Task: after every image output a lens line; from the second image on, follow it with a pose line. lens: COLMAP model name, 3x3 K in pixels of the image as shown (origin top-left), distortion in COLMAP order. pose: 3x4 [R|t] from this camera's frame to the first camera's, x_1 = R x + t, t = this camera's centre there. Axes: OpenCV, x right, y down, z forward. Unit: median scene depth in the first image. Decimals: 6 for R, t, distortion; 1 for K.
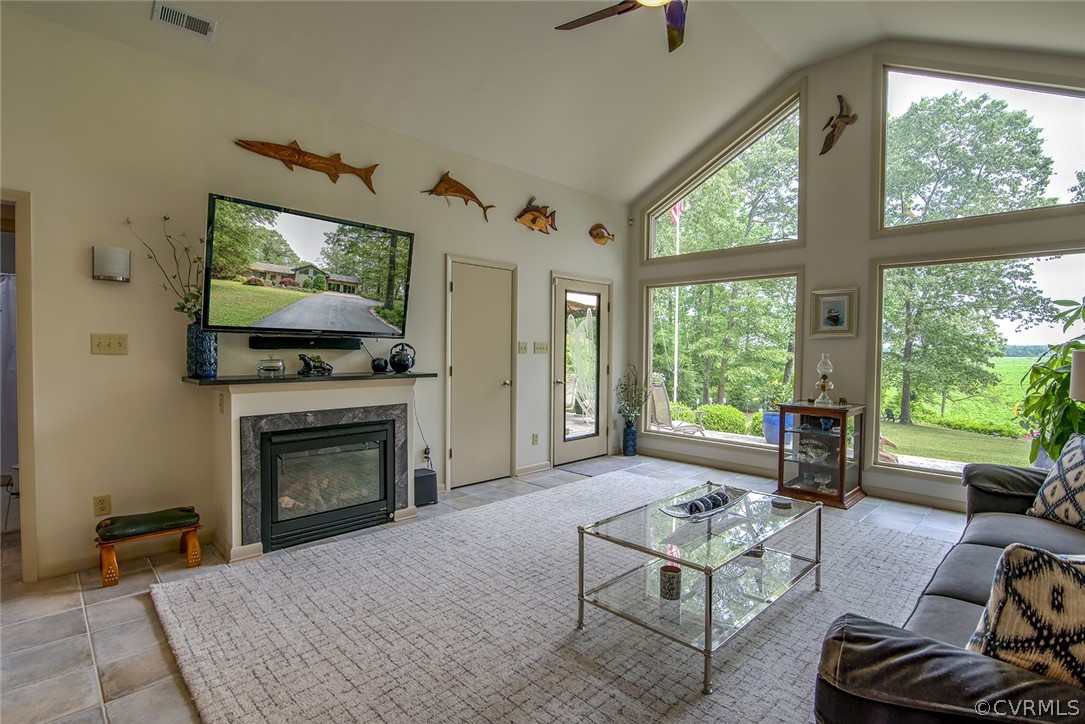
lens RADIAL K [[528.6, 0, 548.2], [0, 528.6, 364.1], [0, 0, 1]] dist [-0.020781, -0.000699]
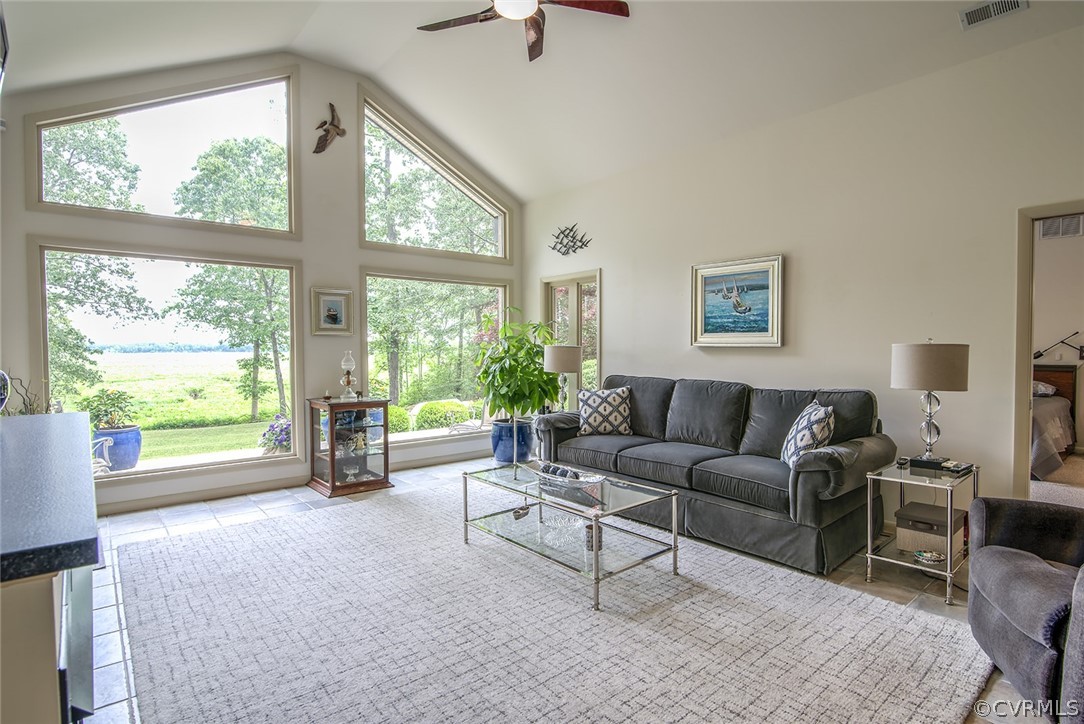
lens RADIAL K [[547.7, 0, 550.5], [0, 547.7, 363.5], [0, 0, 1]] dist [-0.023762, -0.000240]
pose [[0.073624, -0.039930, 0.996486, -0.500889], [0.035658, 0.998665, 0.037383, -0.019680], [-0.996648, 0.032780, 0.074950, 0.485712]]
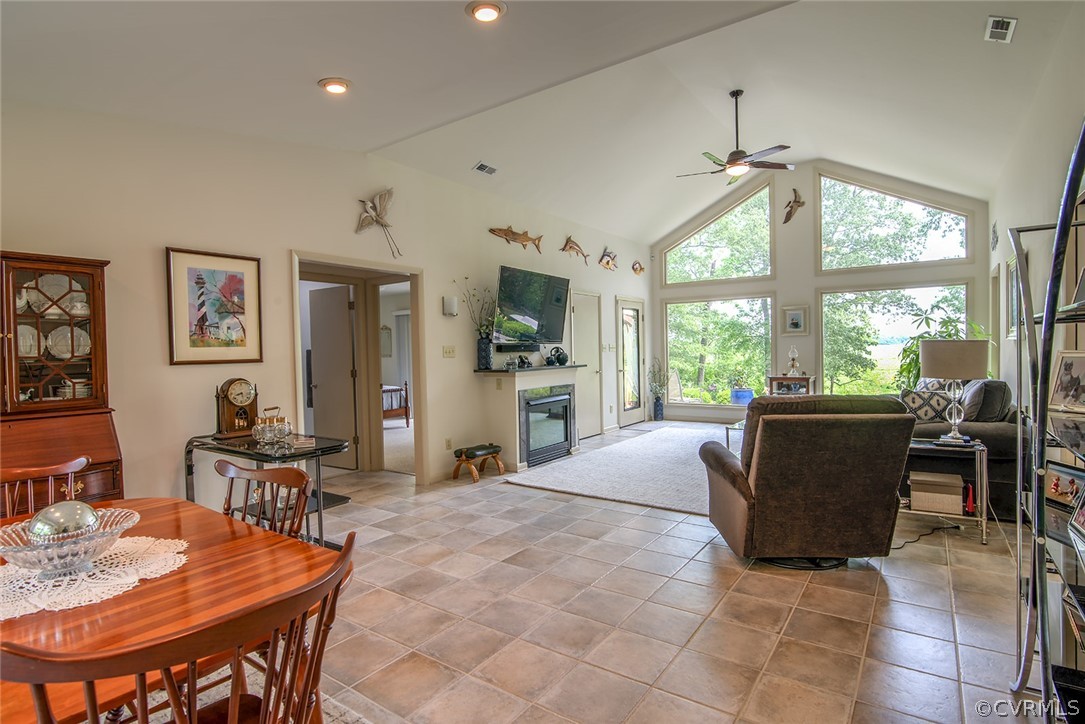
lens RADIAL K [[548.2, 0, 551.0], [0, 548.2, 363.5], [0, 0, 1]] dist [-0.023762, -0.000240]
pose [[0.983104, -0.036083, 0.179457, -0.512306], [0.036865, 0.999320, -0.001022, 0.010104], [-0.179299, 0.007620, 0.983765, -0.535498]]
